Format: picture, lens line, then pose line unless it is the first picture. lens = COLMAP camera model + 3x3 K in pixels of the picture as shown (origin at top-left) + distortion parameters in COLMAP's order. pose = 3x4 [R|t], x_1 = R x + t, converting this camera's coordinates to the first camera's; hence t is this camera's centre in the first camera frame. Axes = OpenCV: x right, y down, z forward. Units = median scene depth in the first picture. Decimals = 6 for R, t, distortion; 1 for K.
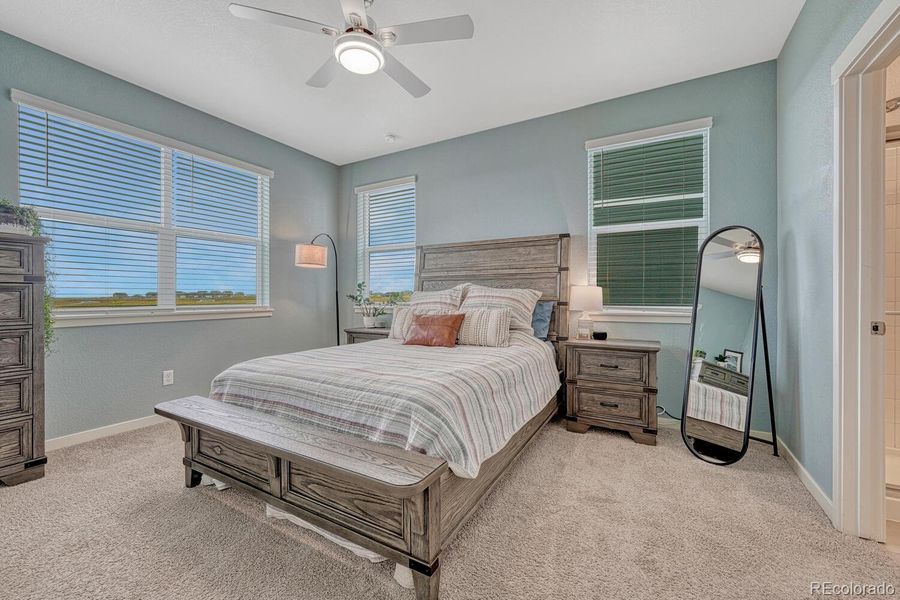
lens RADIAL K [[370.2, 0, 448.2], [0, 370.2, 296.8], [0, 0, 1]] dist [-0.010131, 0.000279]
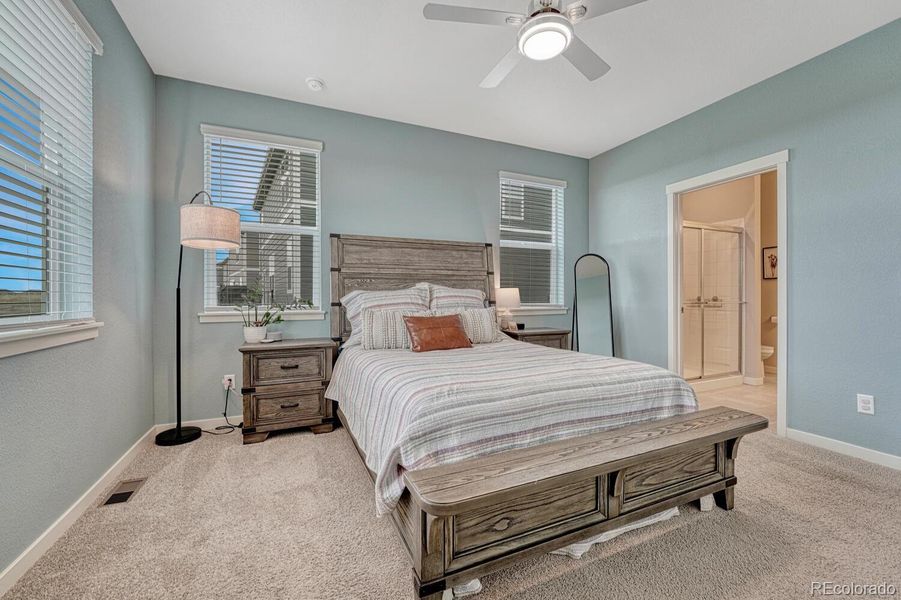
lens RADIAL K [[371.1, 0, 450.5], [0, 371.1, 300.0], [0, 0, 1]] dist [-0.003155, -0.000056]
pose [[0.578793, -0.010071, 0.815412, -0.800086], [0.003621, 0.999946, 0.009780, -0.001167], [-0.815466, -0.002708, 0.578798, 0.446308]]
